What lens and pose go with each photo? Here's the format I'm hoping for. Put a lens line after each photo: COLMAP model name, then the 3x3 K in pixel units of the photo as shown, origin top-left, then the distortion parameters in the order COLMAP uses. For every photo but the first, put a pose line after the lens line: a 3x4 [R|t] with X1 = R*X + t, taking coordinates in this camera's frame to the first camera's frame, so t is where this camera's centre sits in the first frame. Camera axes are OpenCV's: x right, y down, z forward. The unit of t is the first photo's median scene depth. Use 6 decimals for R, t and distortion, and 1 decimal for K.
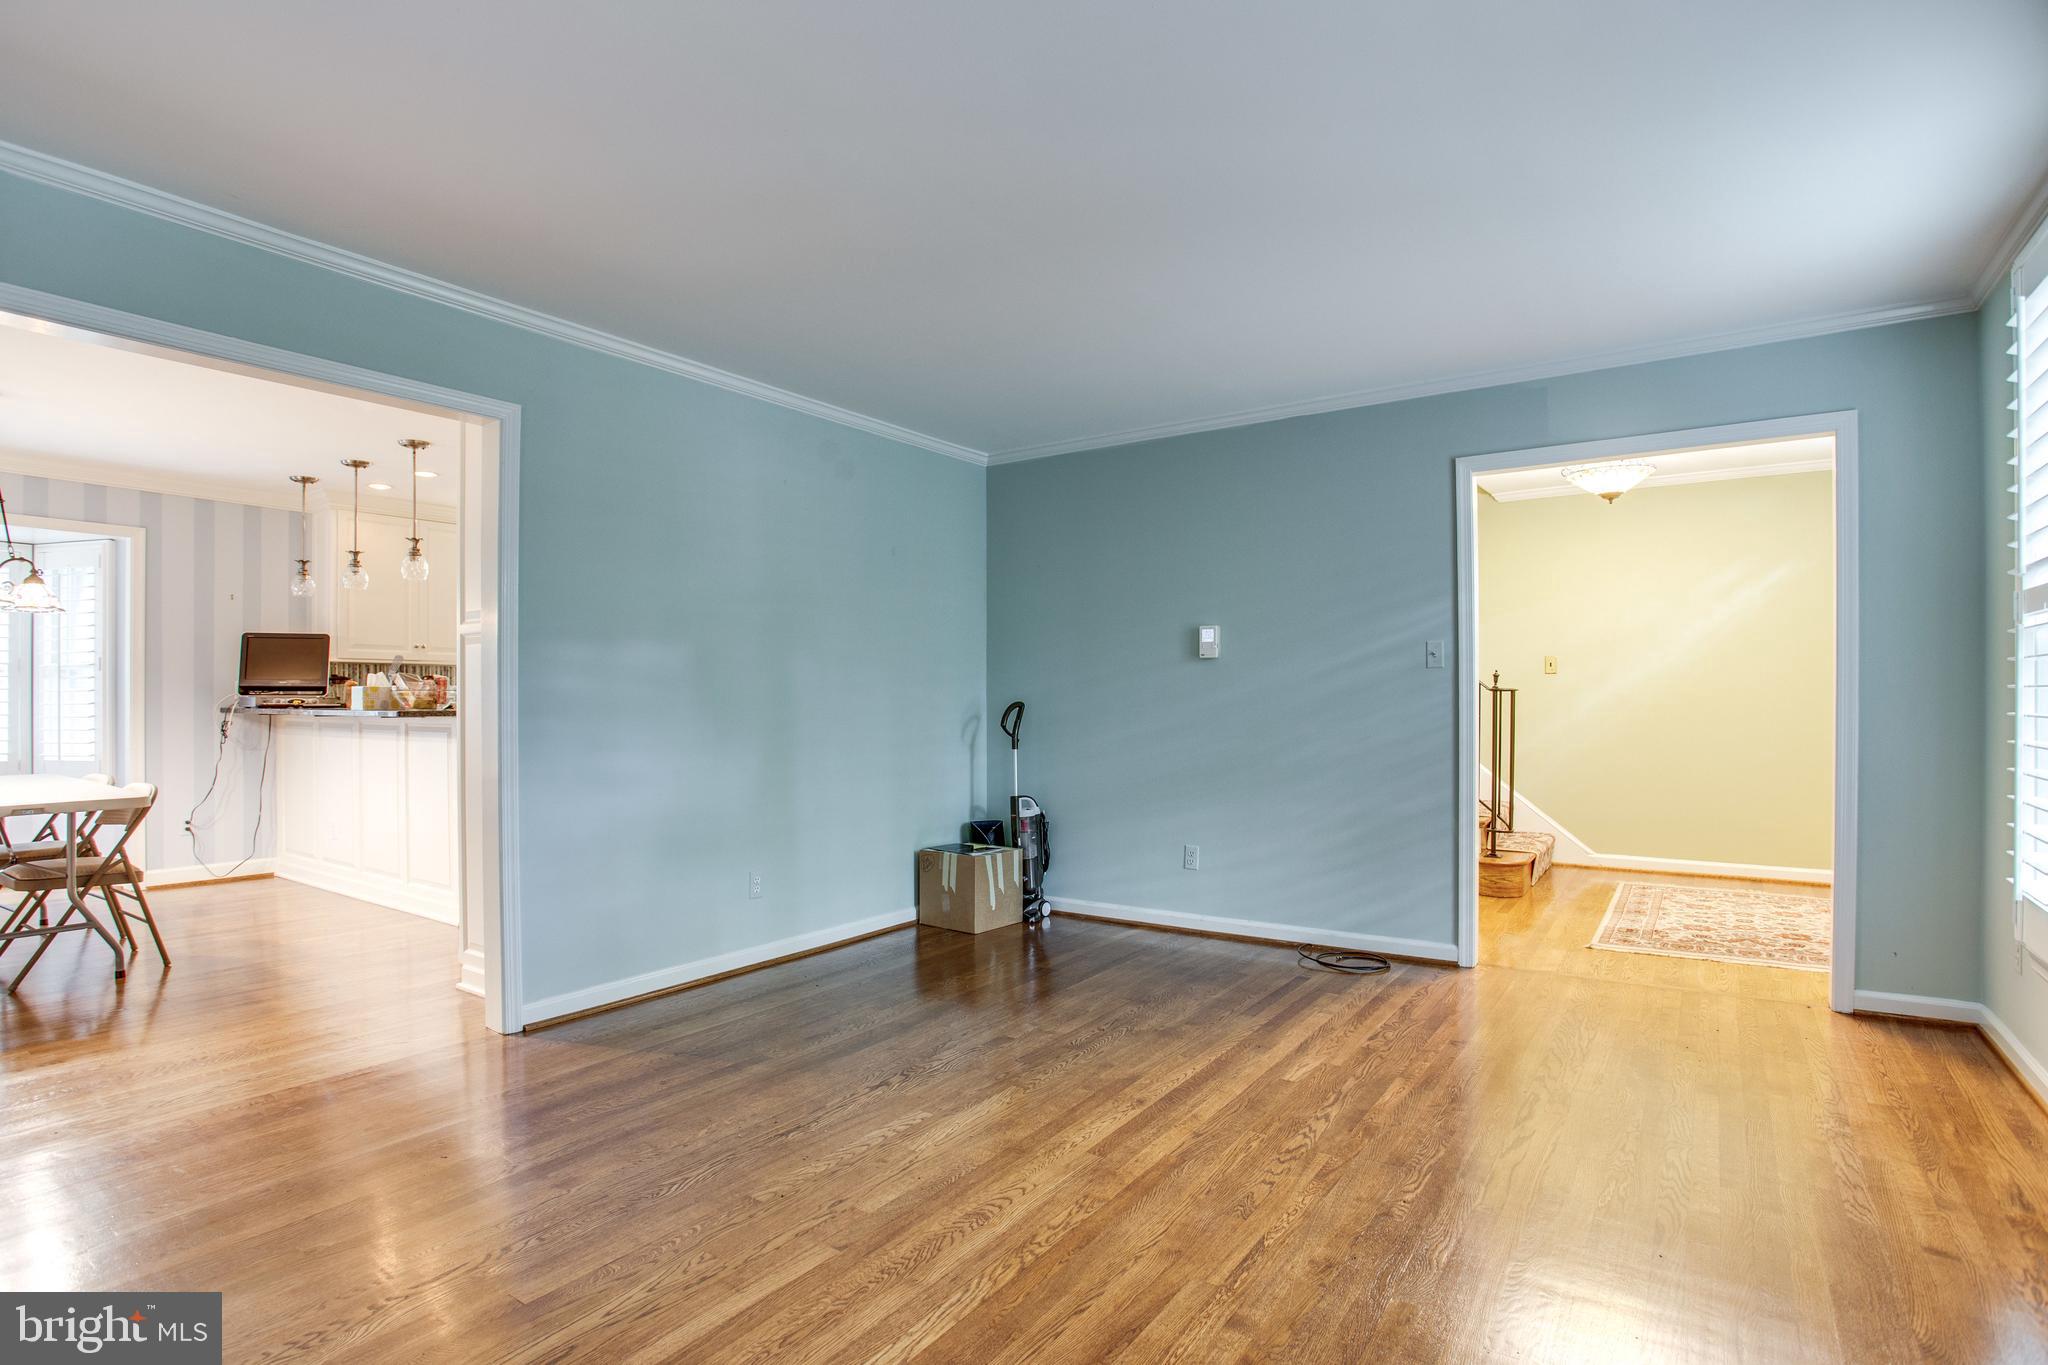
lens RADIAL K [[984.7, 0, 1026.8], [0, 984.7, 691.5], [0, 0, 1]] dist [-0.017622, 0.001519]
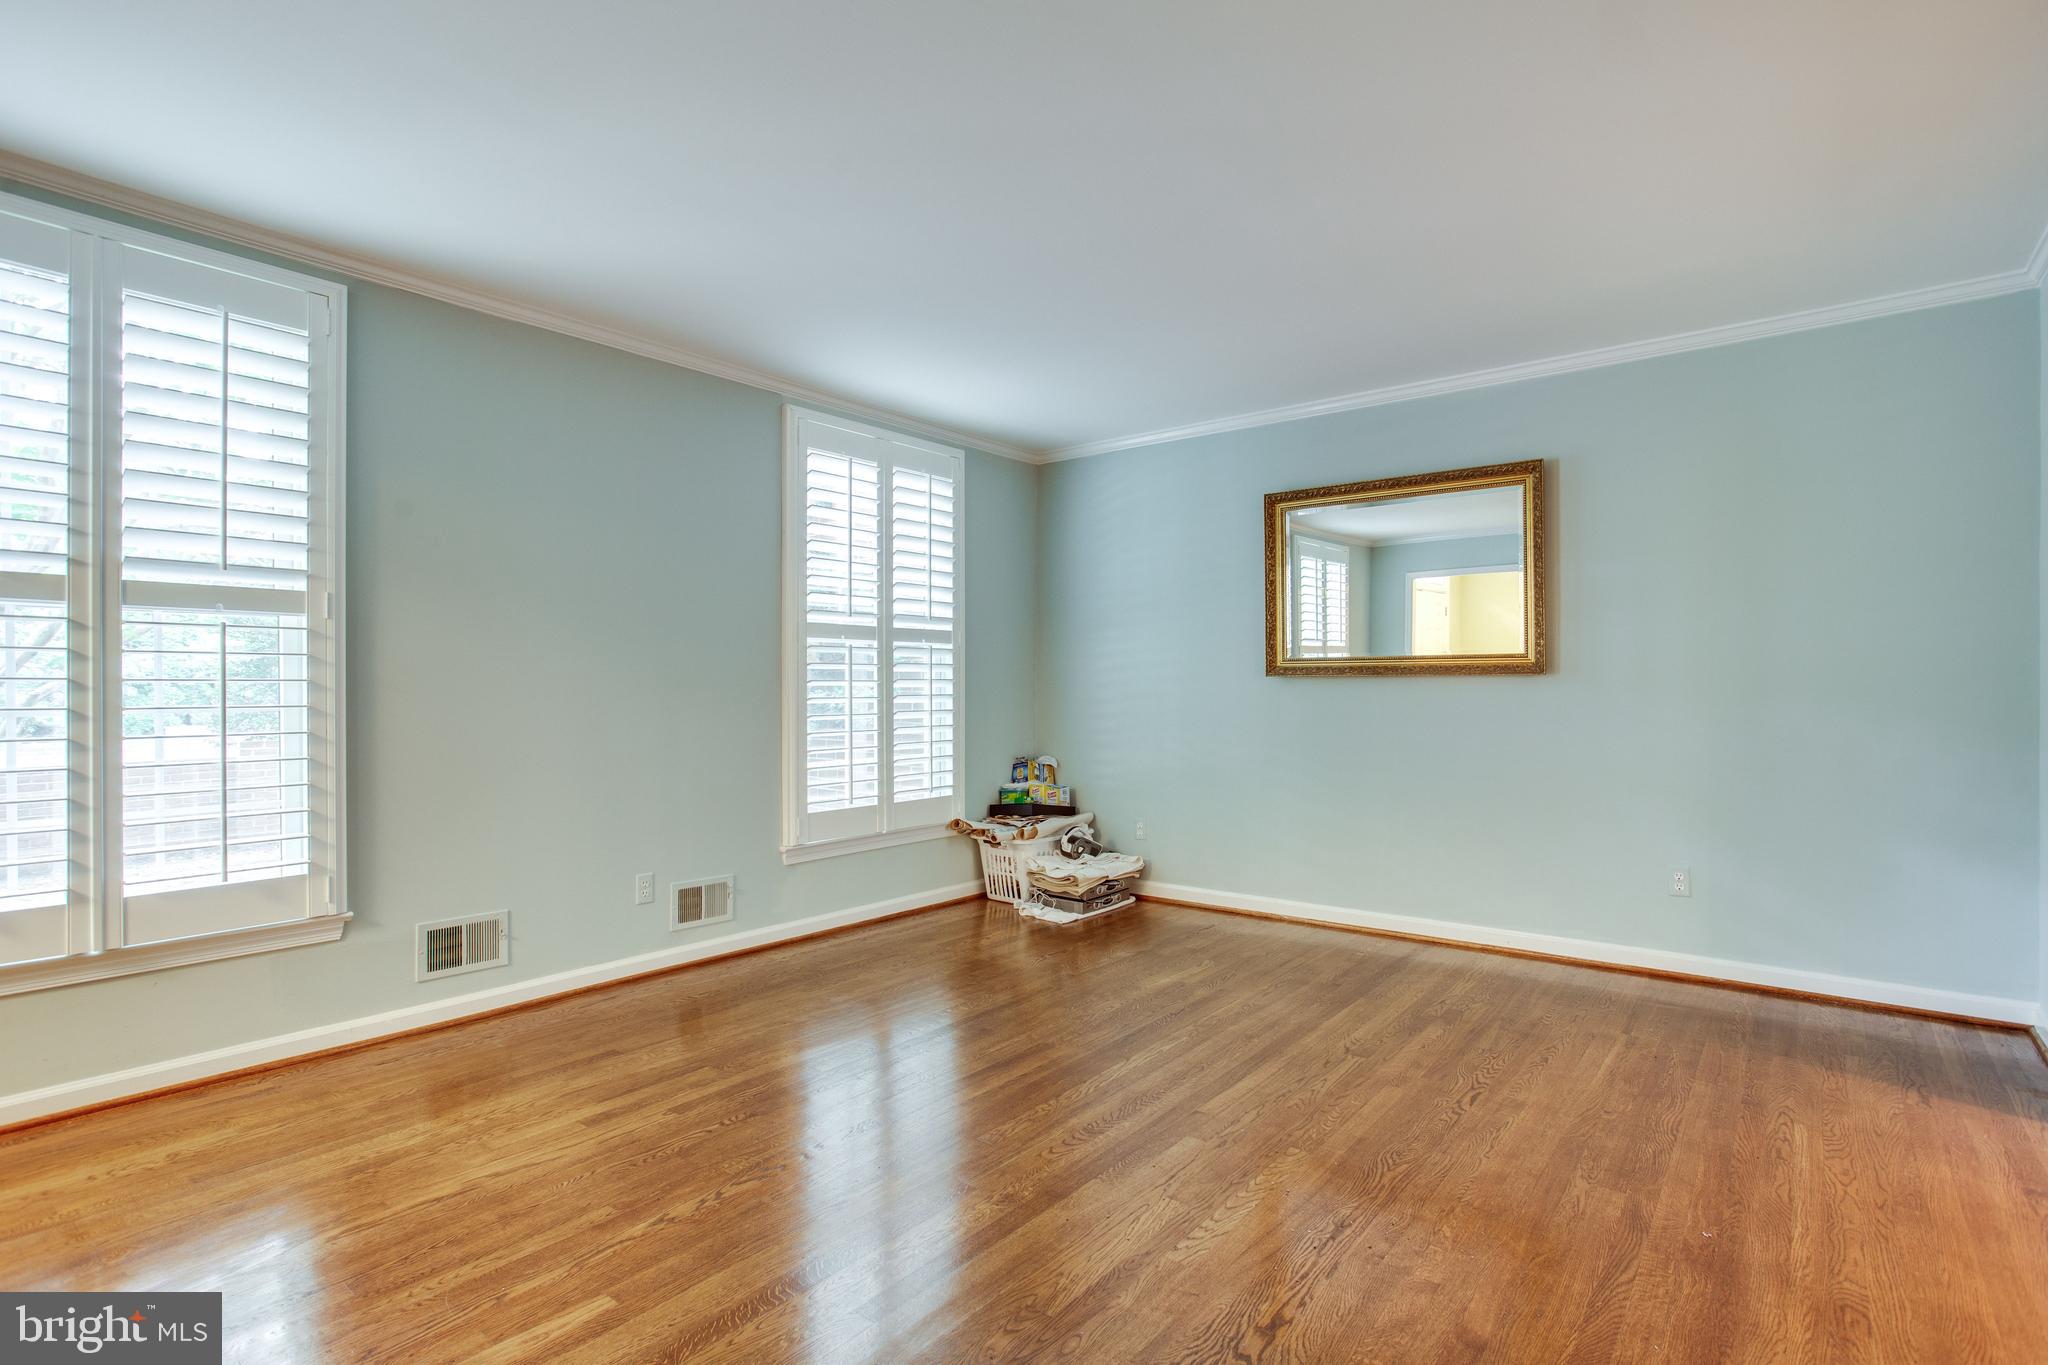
lens RADIAL K [[984.7, 0, 1027.2], [0, 984.7, 680.8], [0, 0, 1]] dist [-0.017622, 0.001519]
pose [[-0.997201, 0.005364, 0.074574, -0.054259], [0.004675, 0.999945, -0.009415, 0.010301], [-0.074620, -0.009040, -0.997171, 1.887066]]
